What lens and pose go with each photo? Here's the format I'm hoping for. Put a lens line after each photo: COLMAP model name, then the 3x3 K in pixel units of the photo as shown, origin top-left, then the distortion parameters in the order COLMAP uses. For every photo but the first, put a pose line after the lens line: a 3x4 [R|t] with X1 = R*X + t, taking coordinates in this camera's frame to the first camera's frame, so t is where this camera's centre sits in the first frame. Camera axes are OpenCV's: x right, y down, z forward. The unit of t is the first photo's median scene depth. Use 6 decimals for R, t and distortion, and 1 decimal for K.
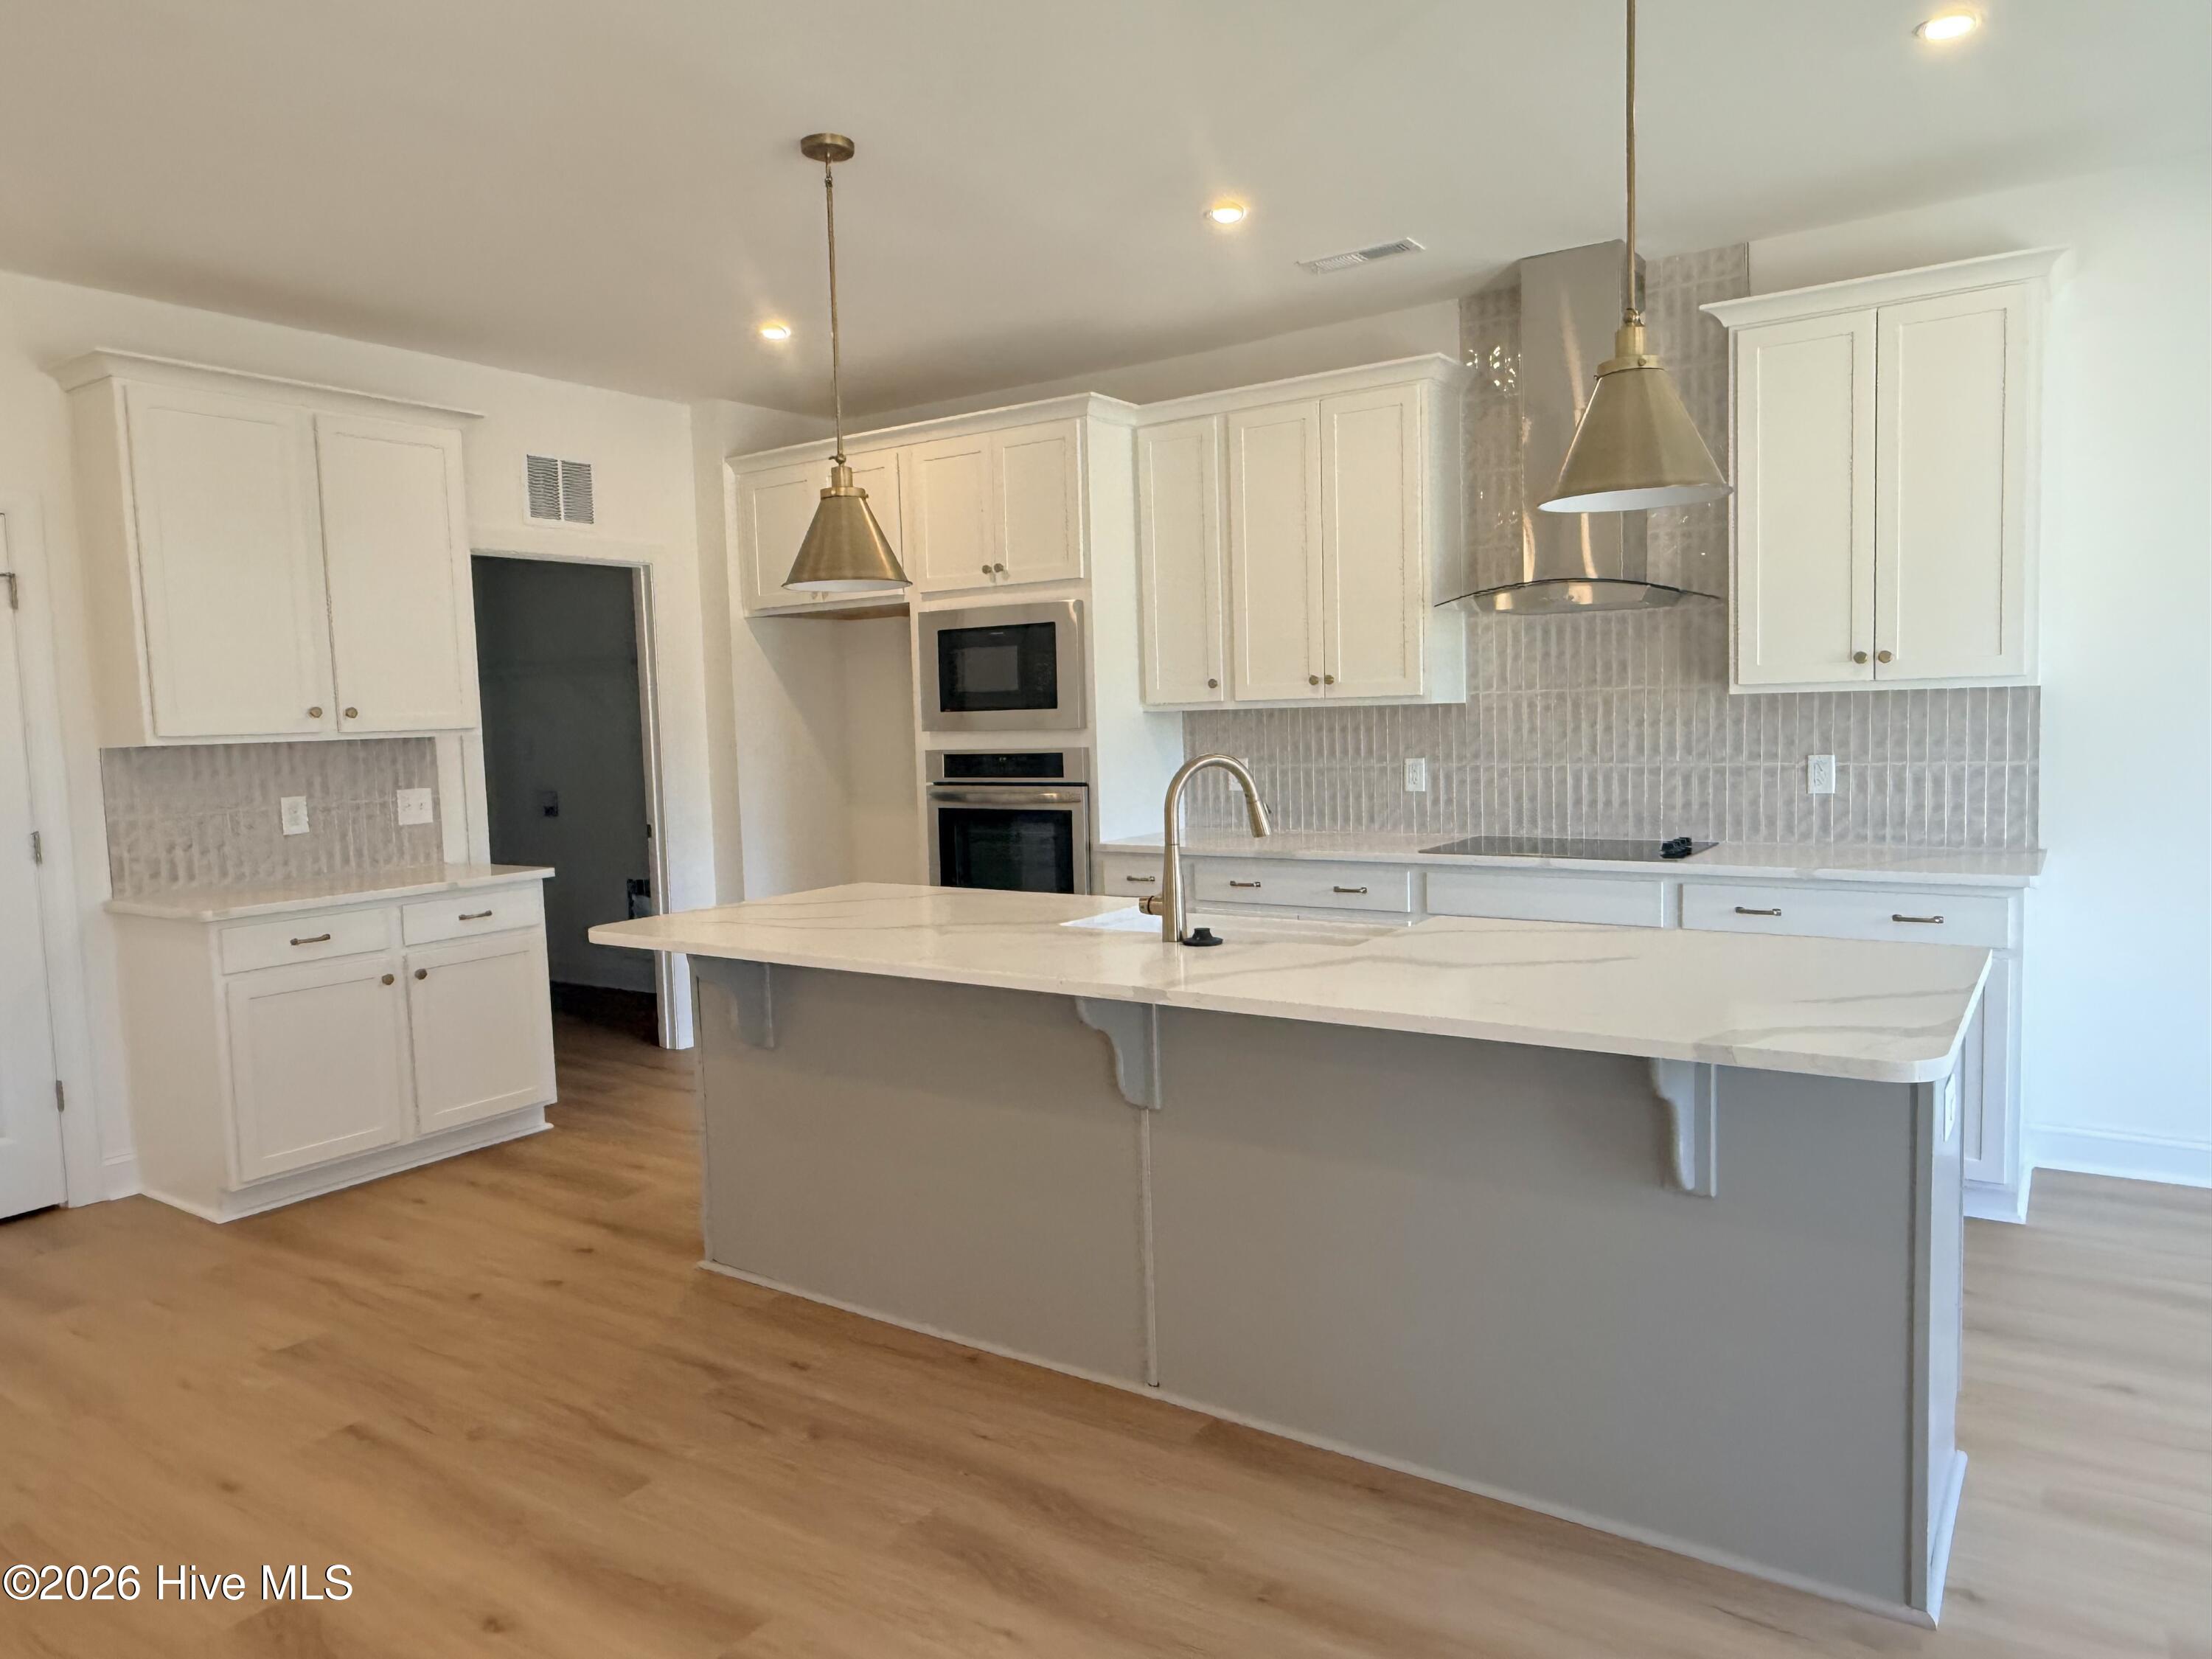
lens RADIAL K [[1425.3, 0, 1106.0], [0, 1425.3, 829.5], [0, 0, 1]] dist [0.001768, -0.000818]
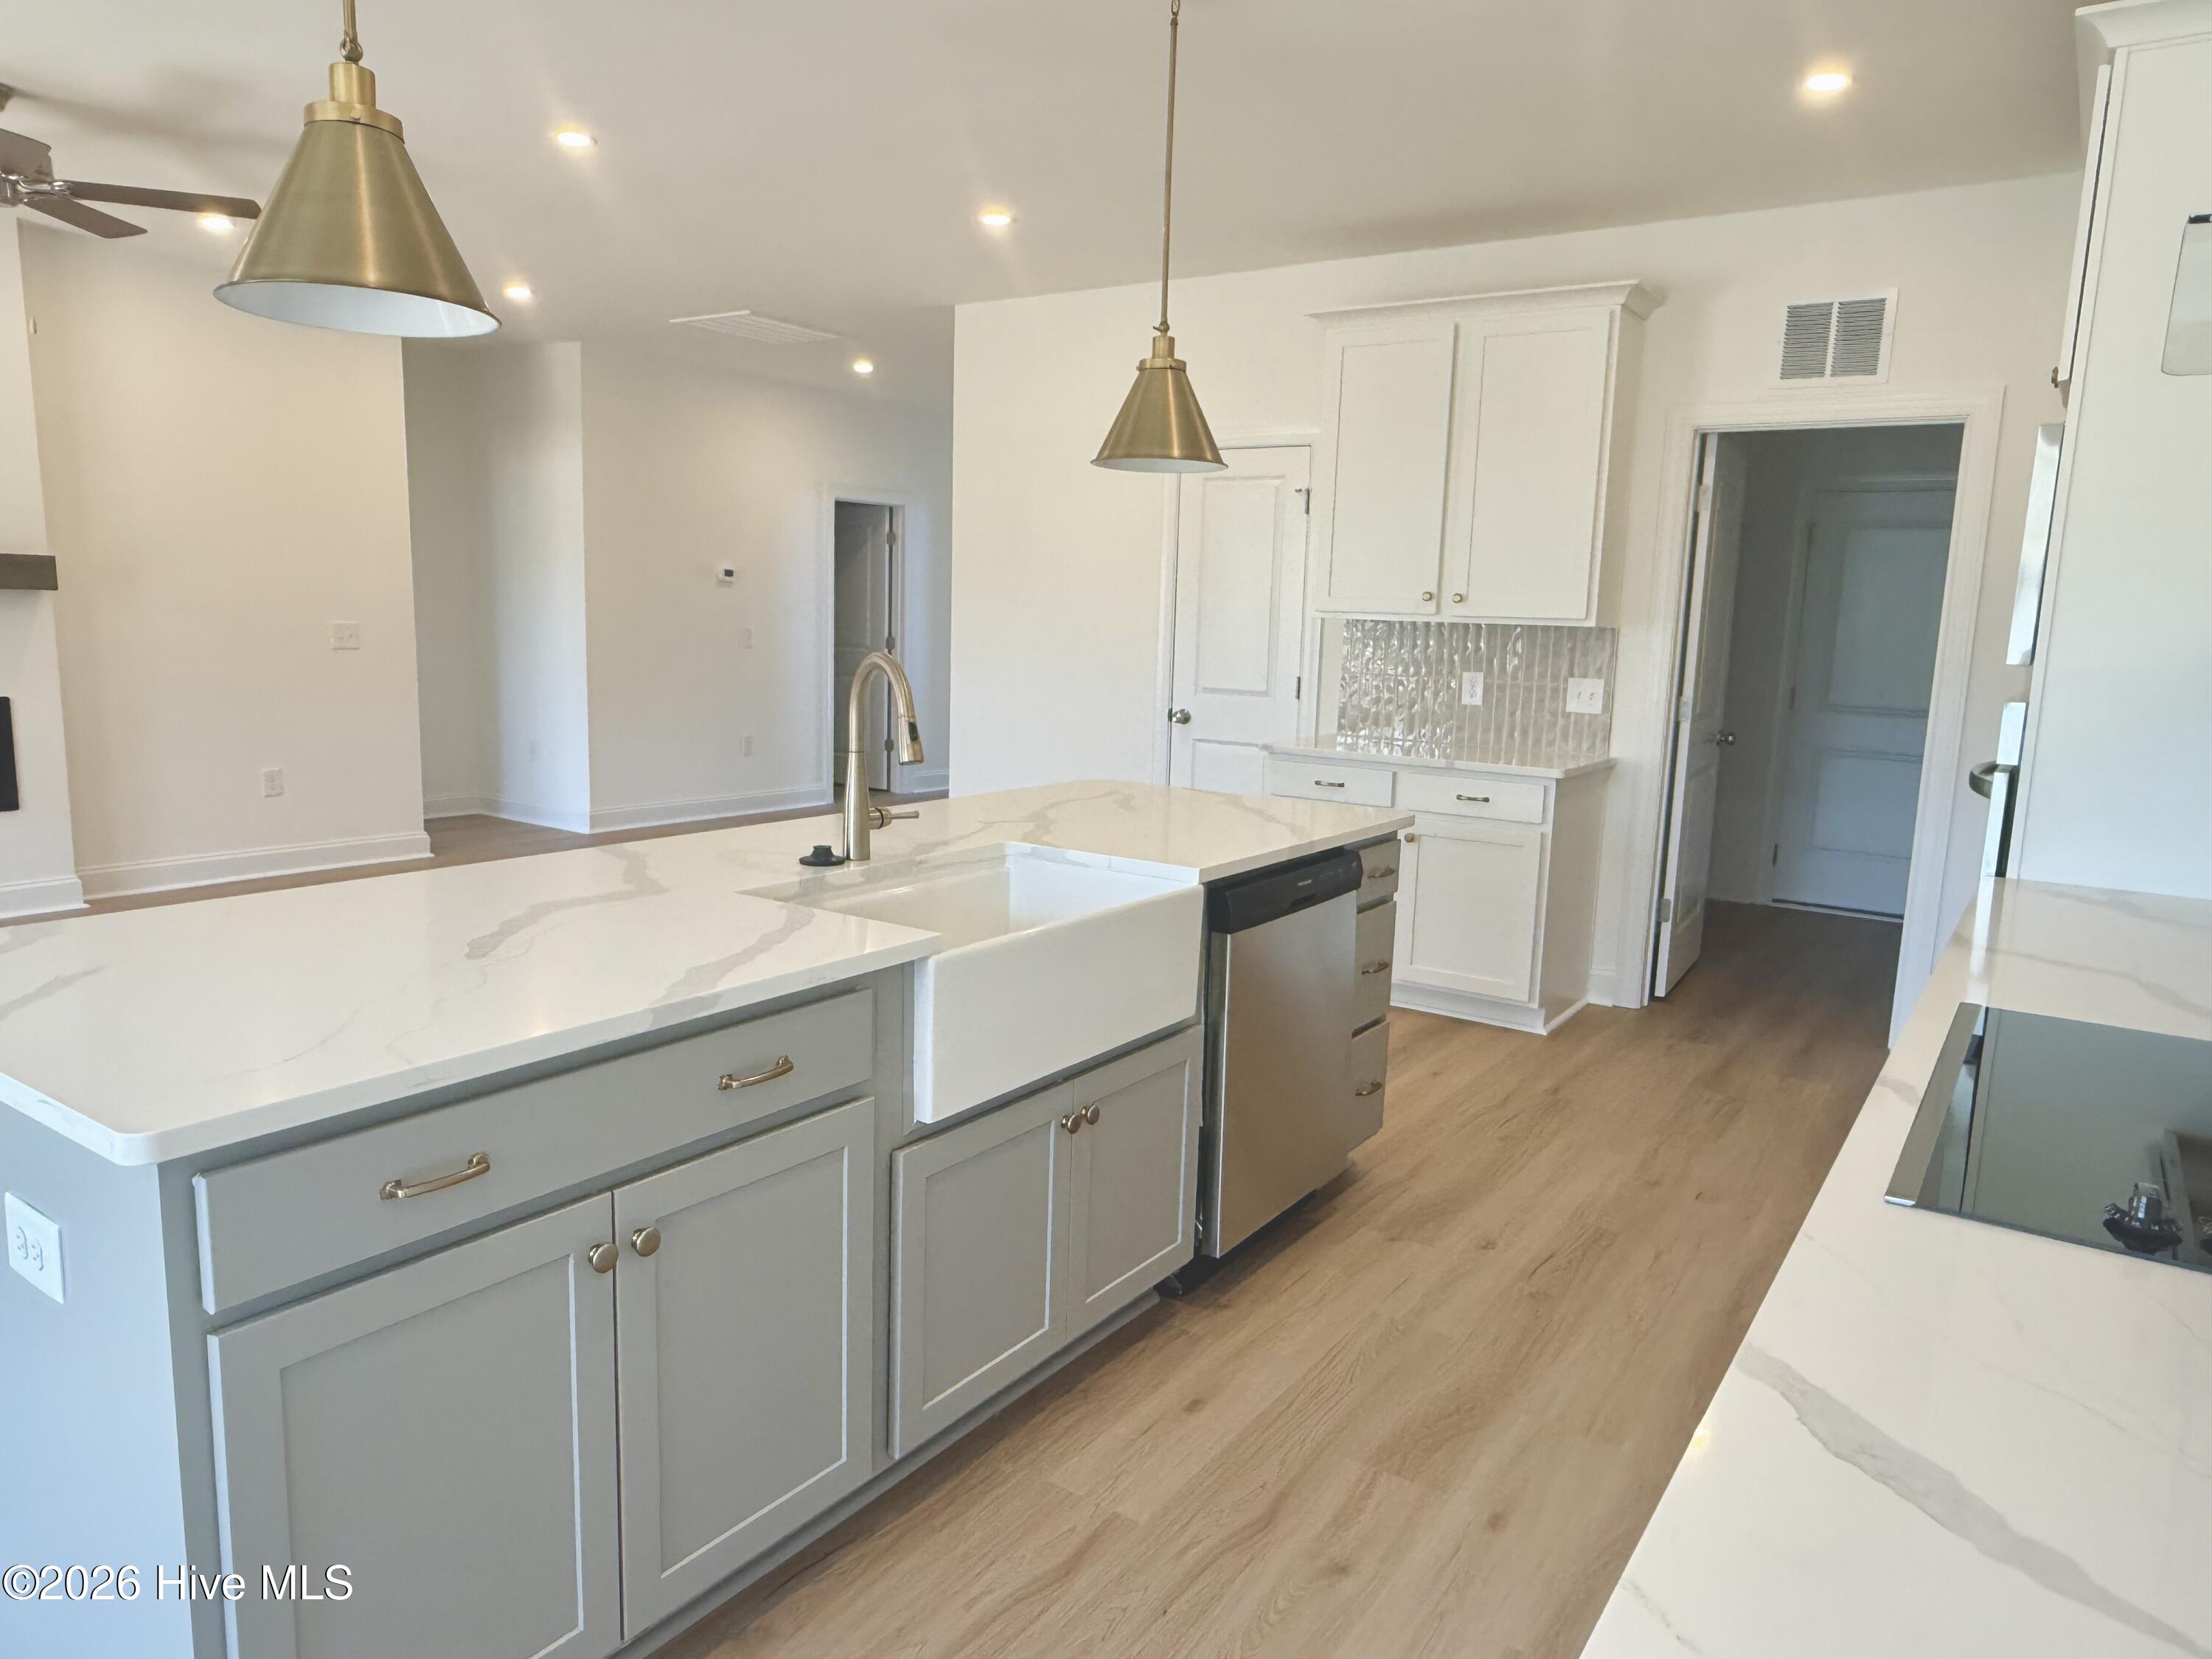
lens RADIAL K [[1425.3, 0, 1106.0], [0, 1425.3, 829.5], [0, 0, 1]] dist [0.001768, -0.000818]
pose [[0.004004, 0.186646, -0.982419, 0.560187], [-0.112546, 0.976269, 0.185019, -0.076880], [0.993638, 0.109827, 0.024915, 0.686128]]
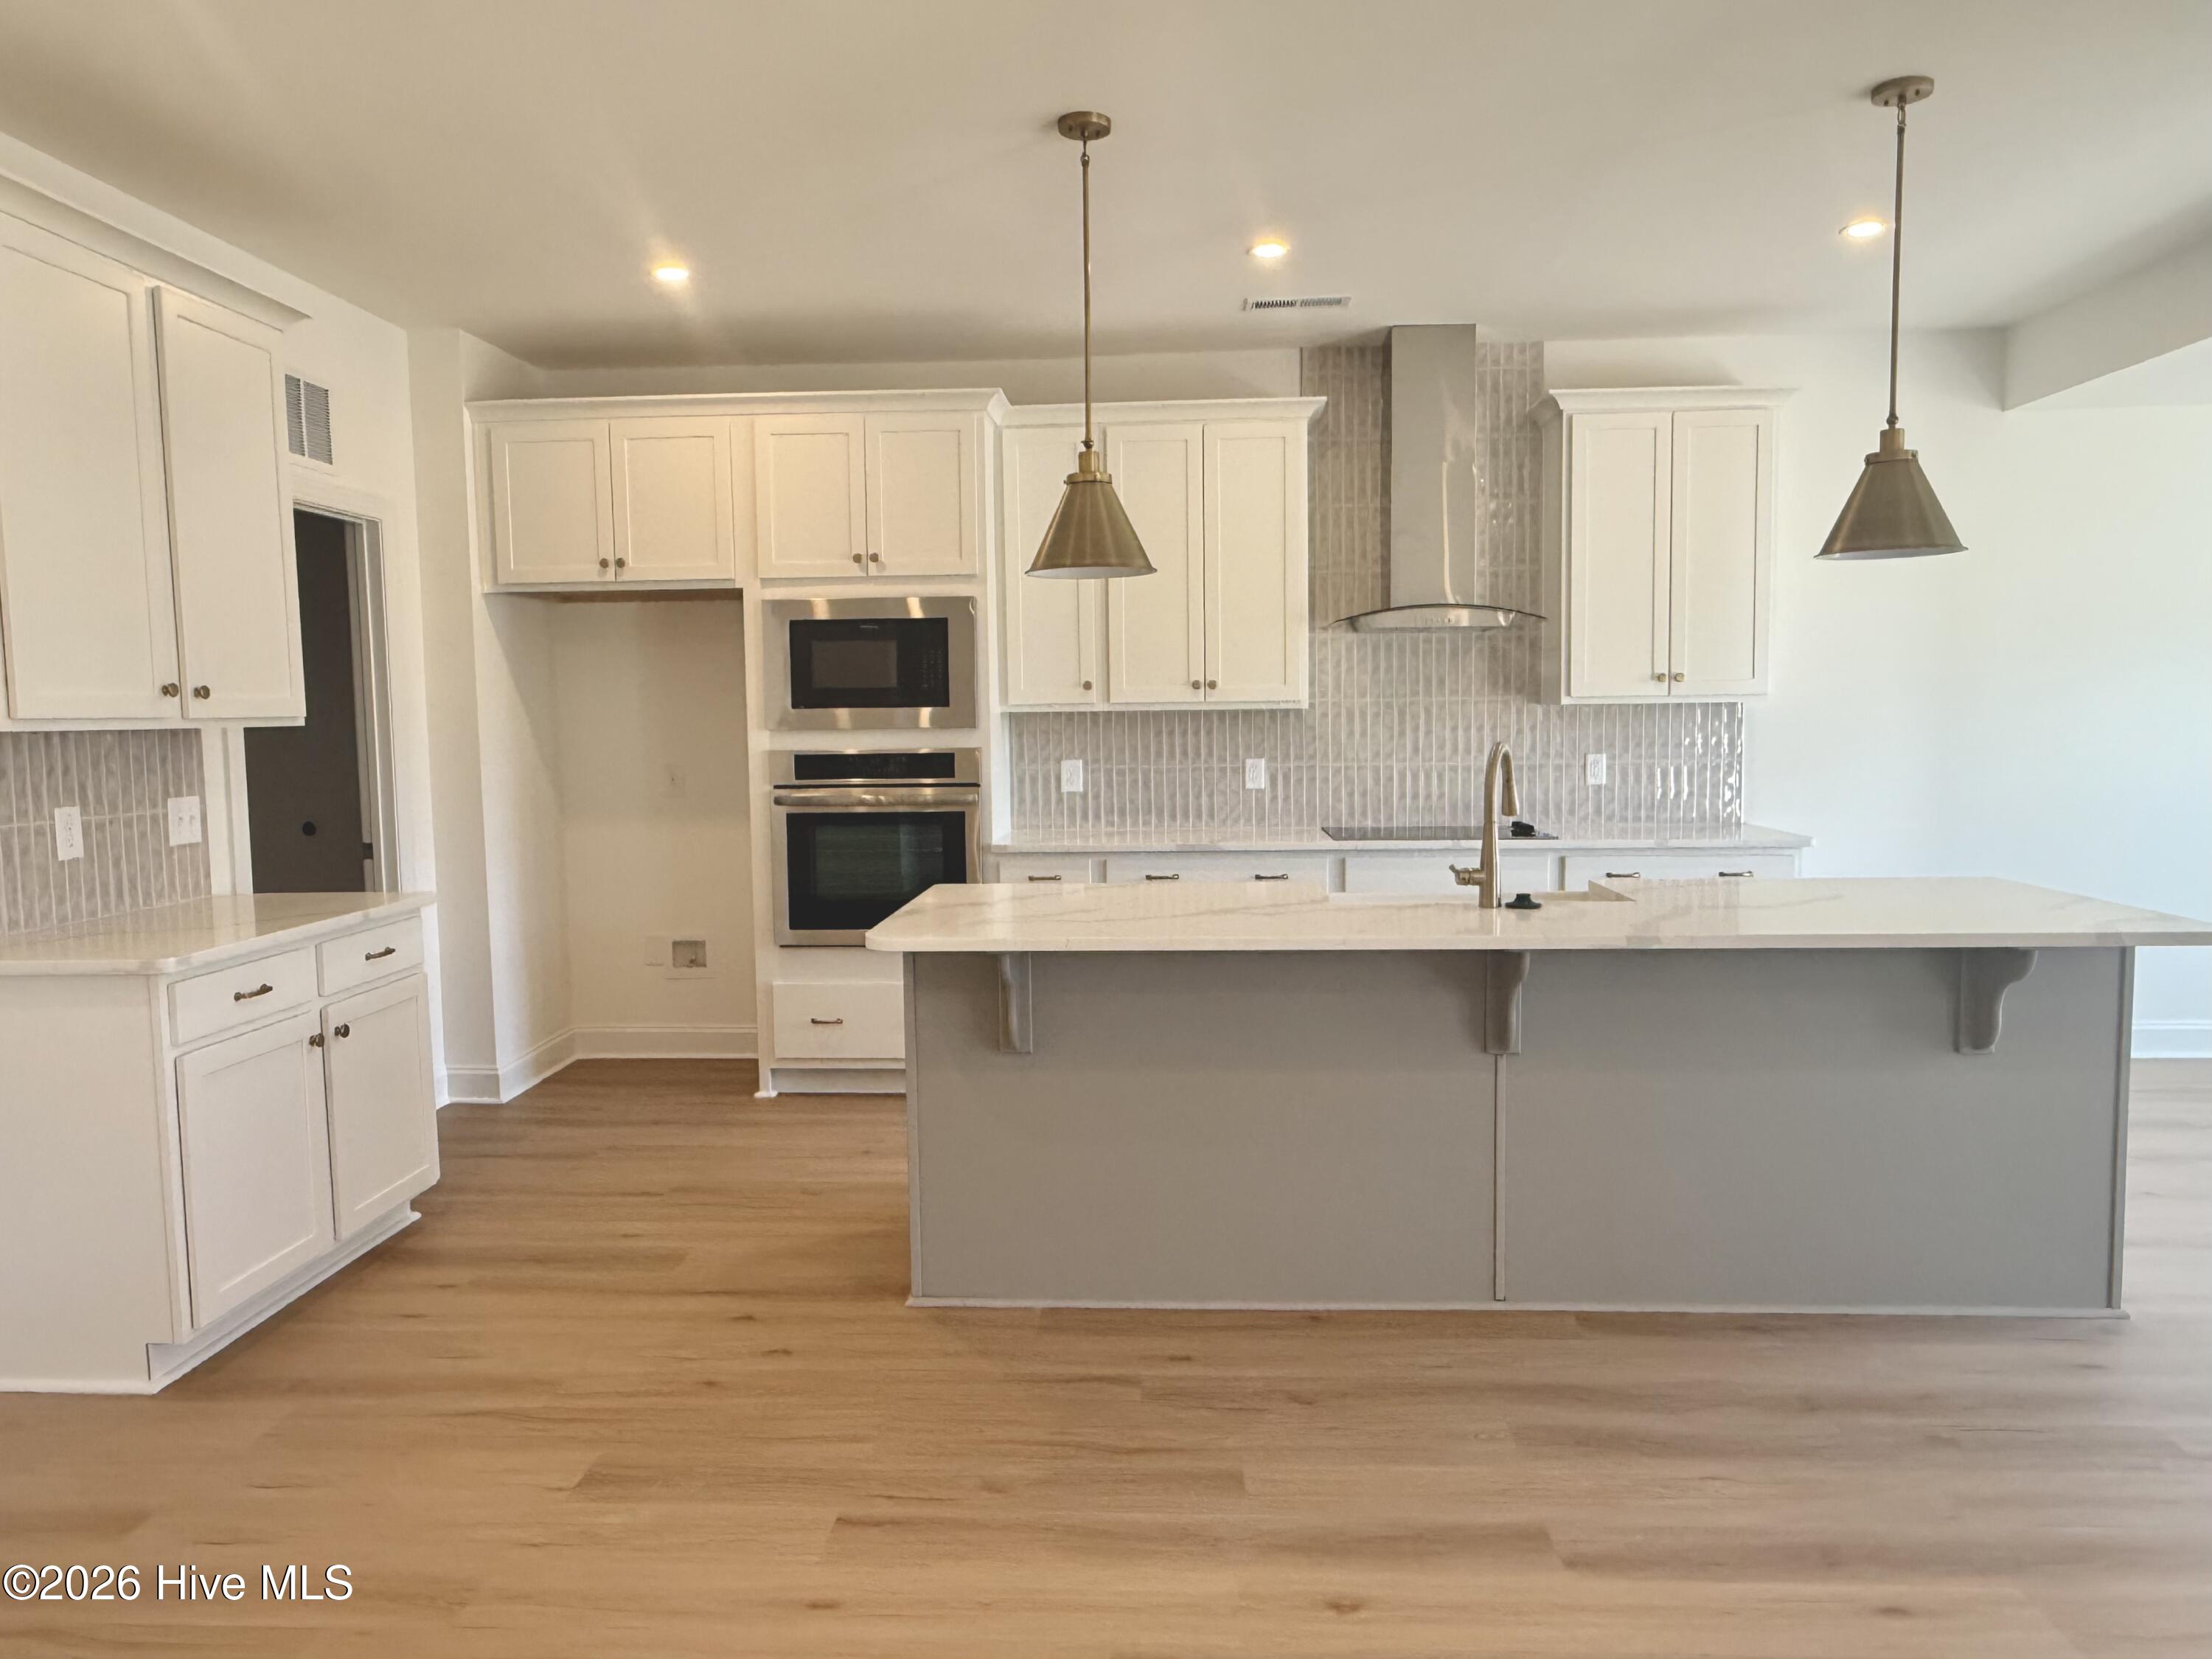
lens RADIAL K [[1484.9, 0, 1106.0], [0, 1484.9, 829.5], [0, 0, 1]] dist [-0.000685, -0.000809]
pose [[0.857222, -0.022982, 0.514433, -0.499998], [0.030531, 0.999514, -0.006221, 0.008646], [-0.514041, 0.021039, 0.857508, 0.085712]]
